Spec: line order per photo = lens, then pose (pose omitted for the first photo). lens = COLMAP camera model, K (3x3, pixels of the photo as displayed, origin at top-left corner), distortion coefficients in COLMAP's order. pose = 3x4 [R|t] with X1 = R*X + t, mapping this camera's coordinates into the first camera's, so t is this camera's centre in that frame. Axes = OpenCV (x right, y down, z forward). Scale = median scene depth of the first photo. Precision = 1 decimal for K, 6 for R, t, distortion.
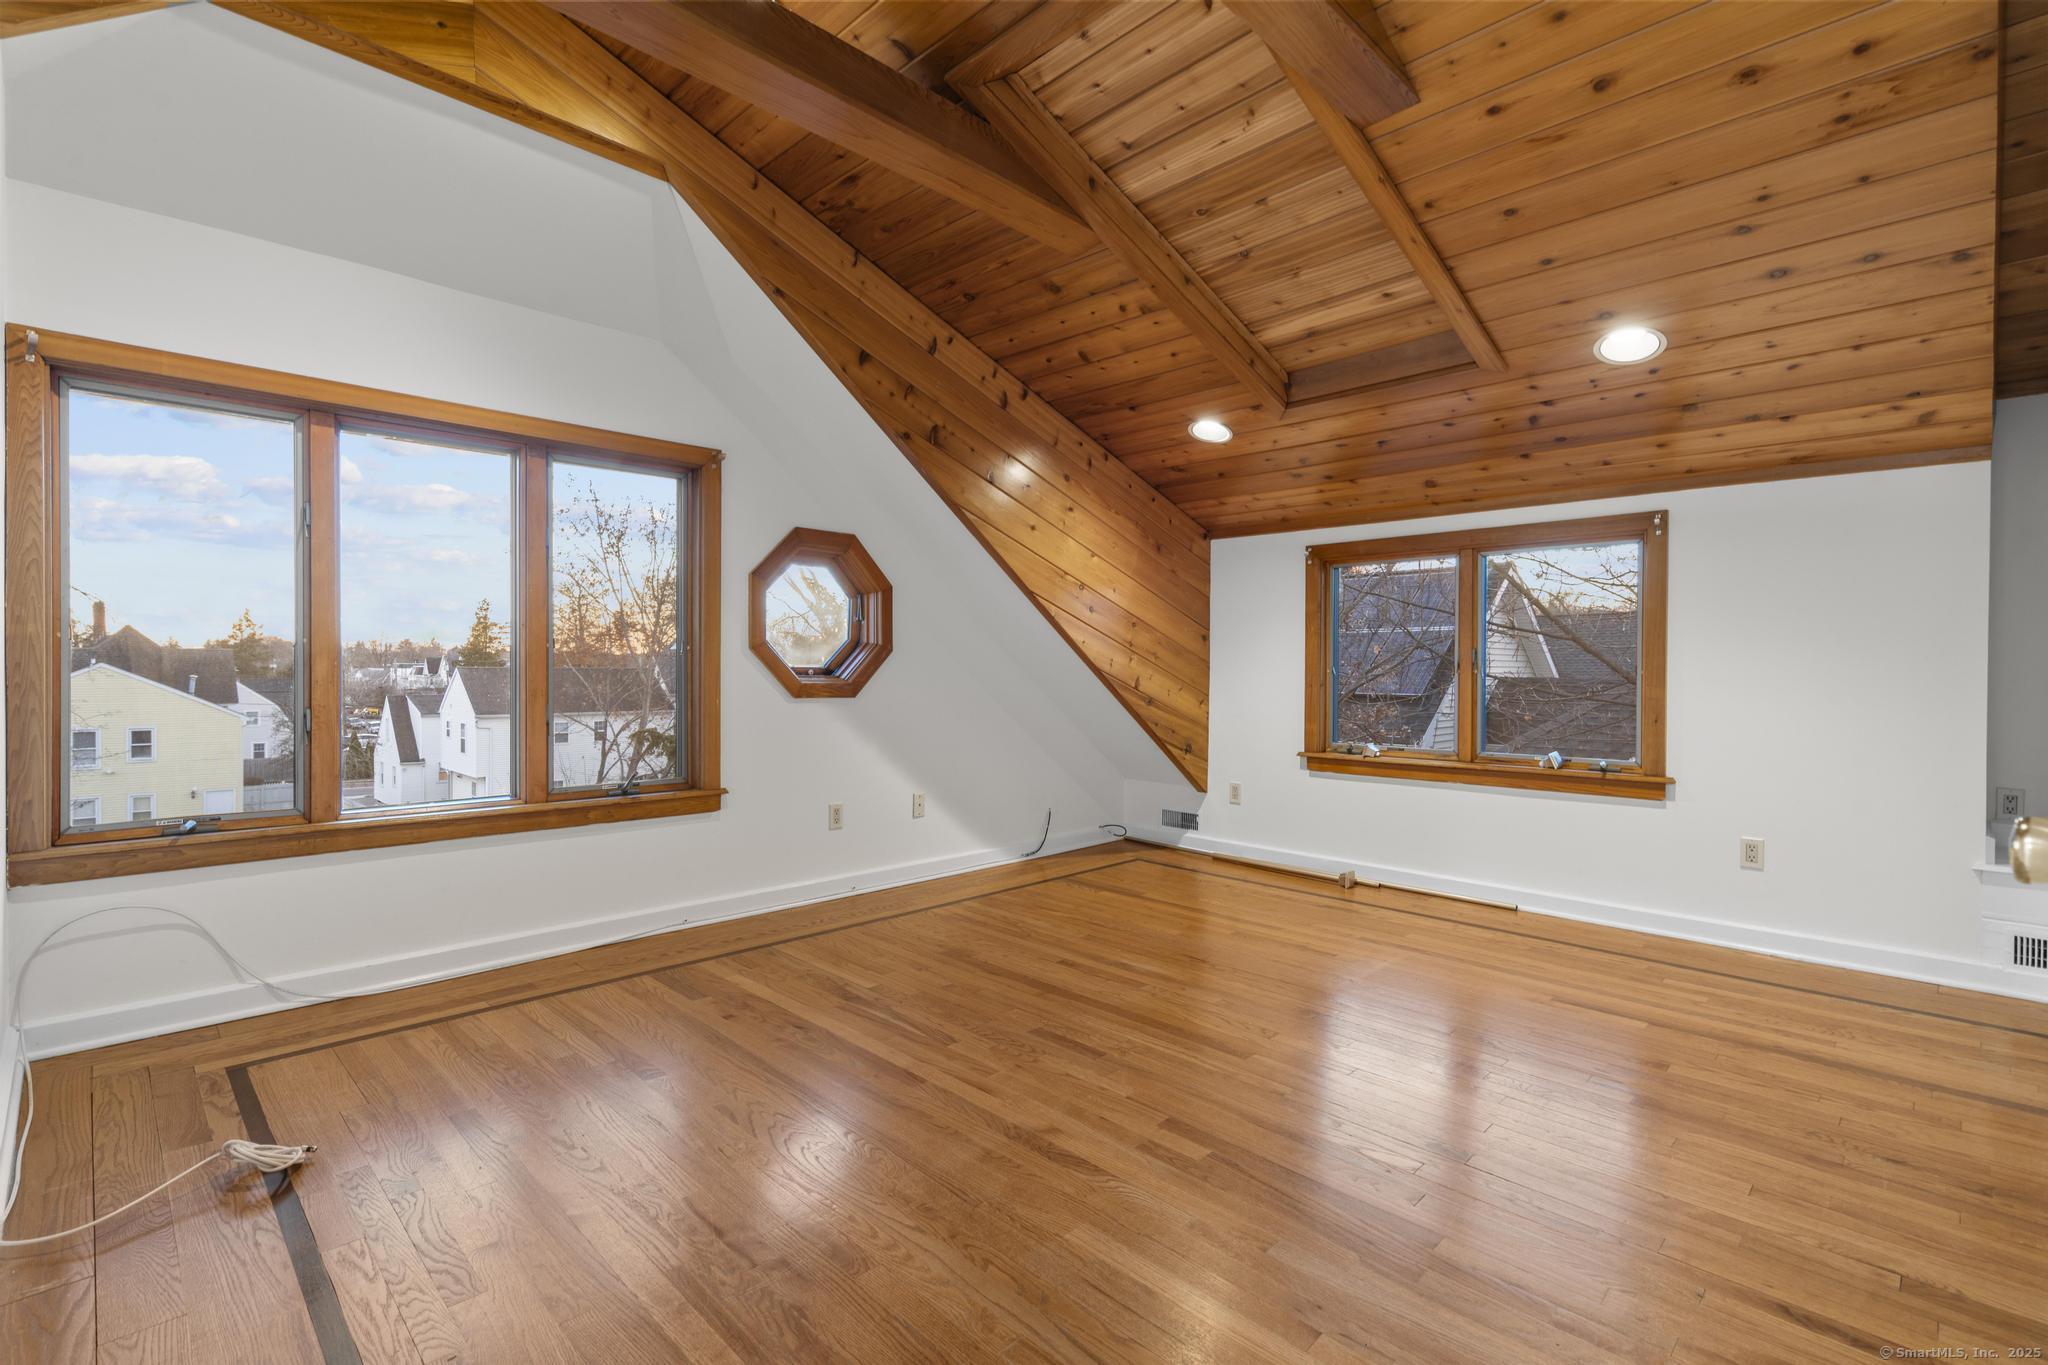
lens RADIAL K [[935.1, 0, 1015.8], [0, 935.1, 681.3], [0, 0, 1]] dist [-0.003361, 0.002375]
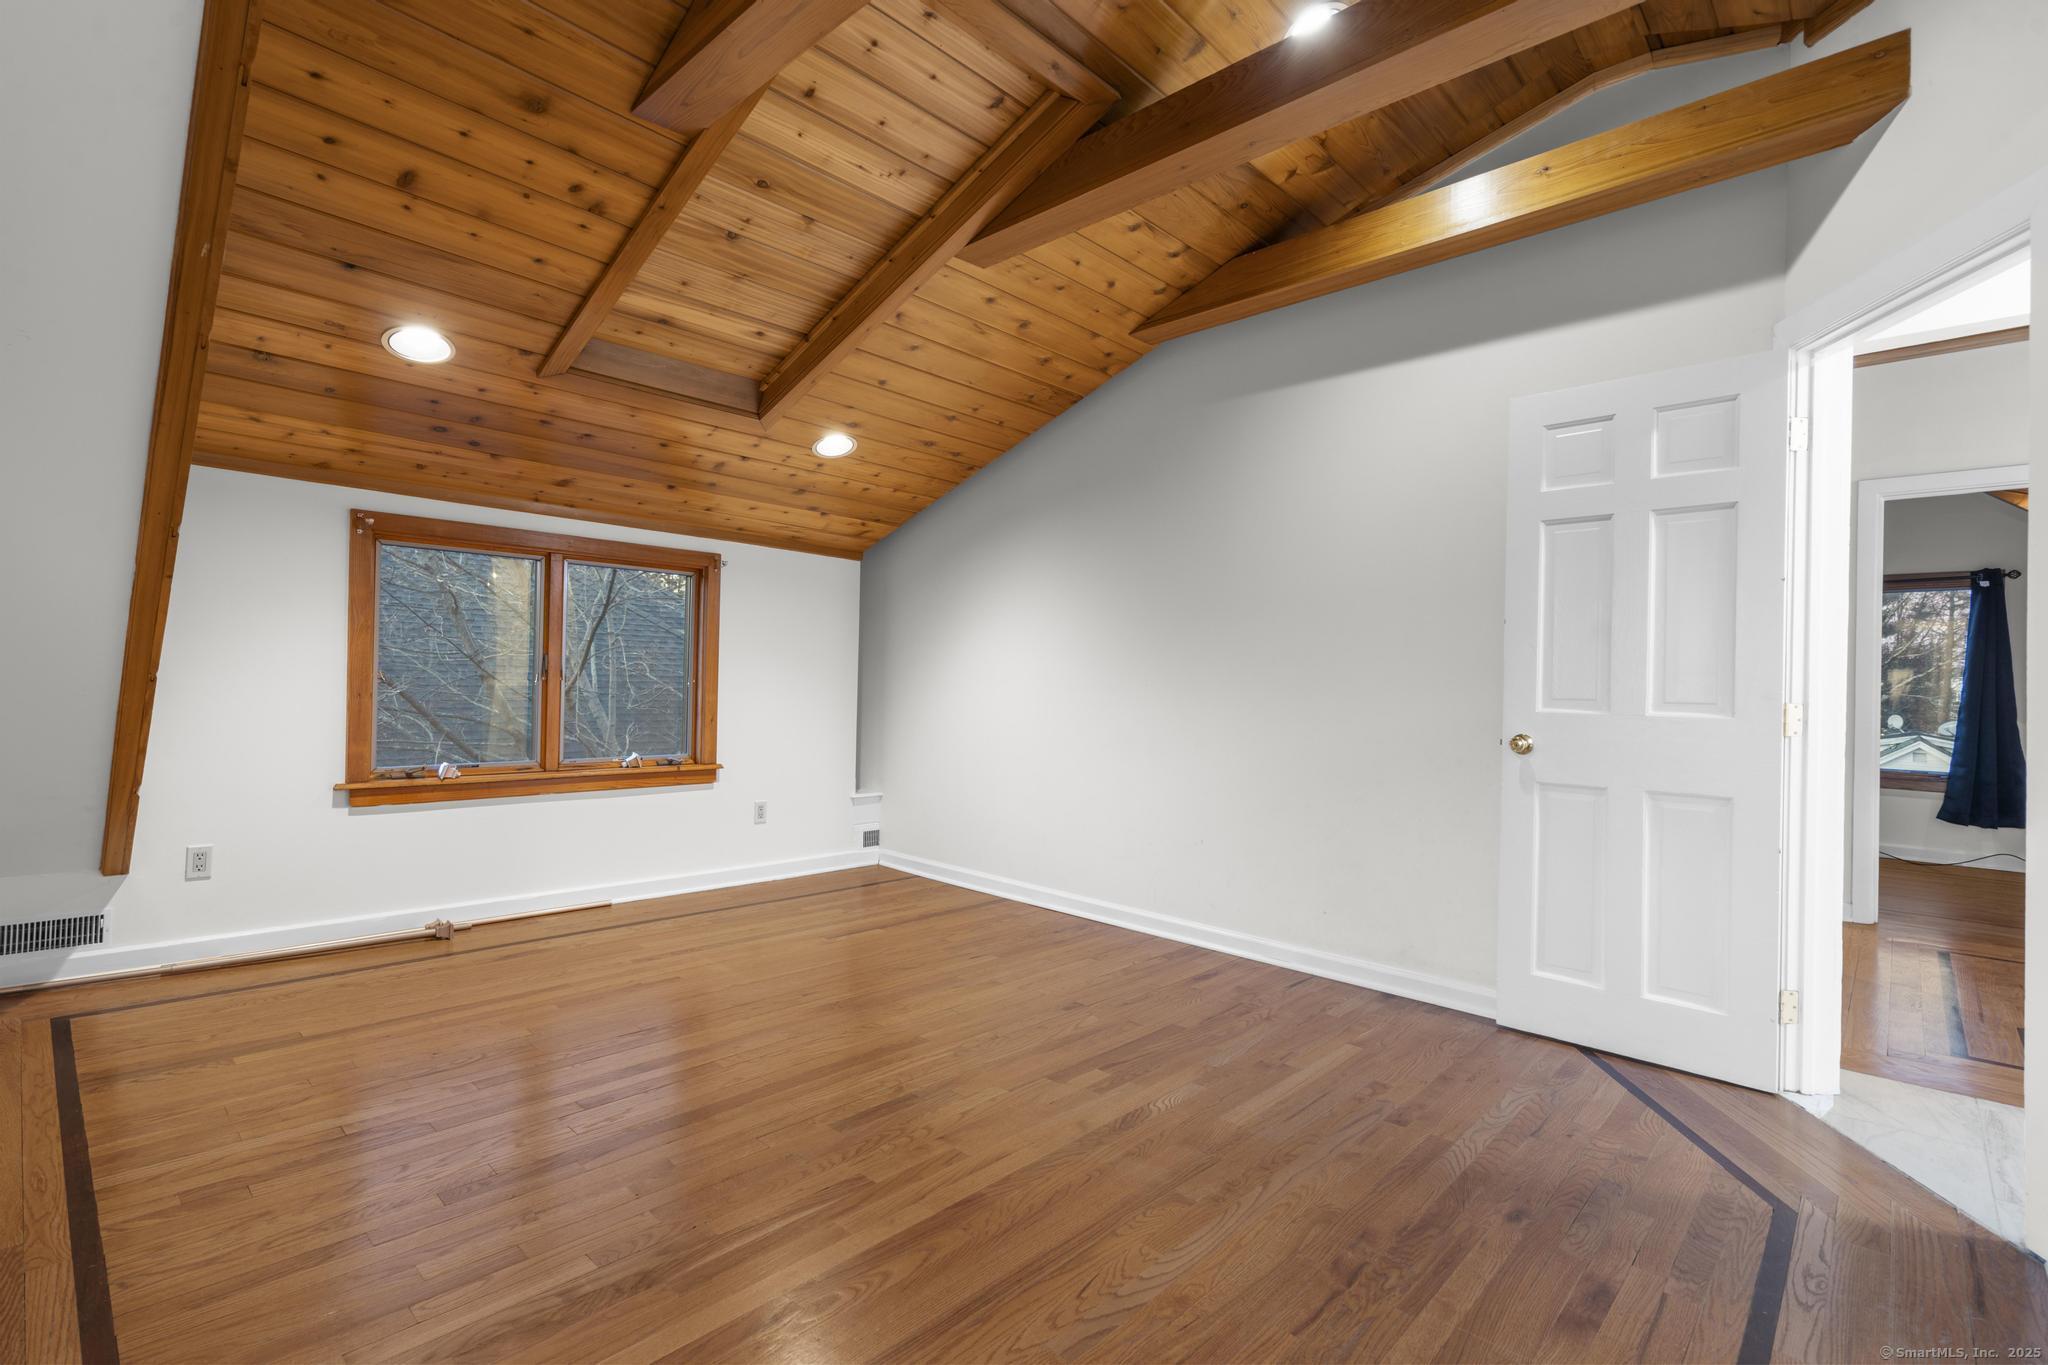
lens RADIAL K [[935.1, 0, 1016.0], [0, 935.1, 678.9], [0, 0, 1]] dist [-0.003361, 0.002375]
pose [[-0.031670, -0.001468, 0.999497, -0.603745], [-0.010802, 0.999941, 0.001126, -0.019453], [-0.999440, -0.010761, -0.031684, 0.651189]]
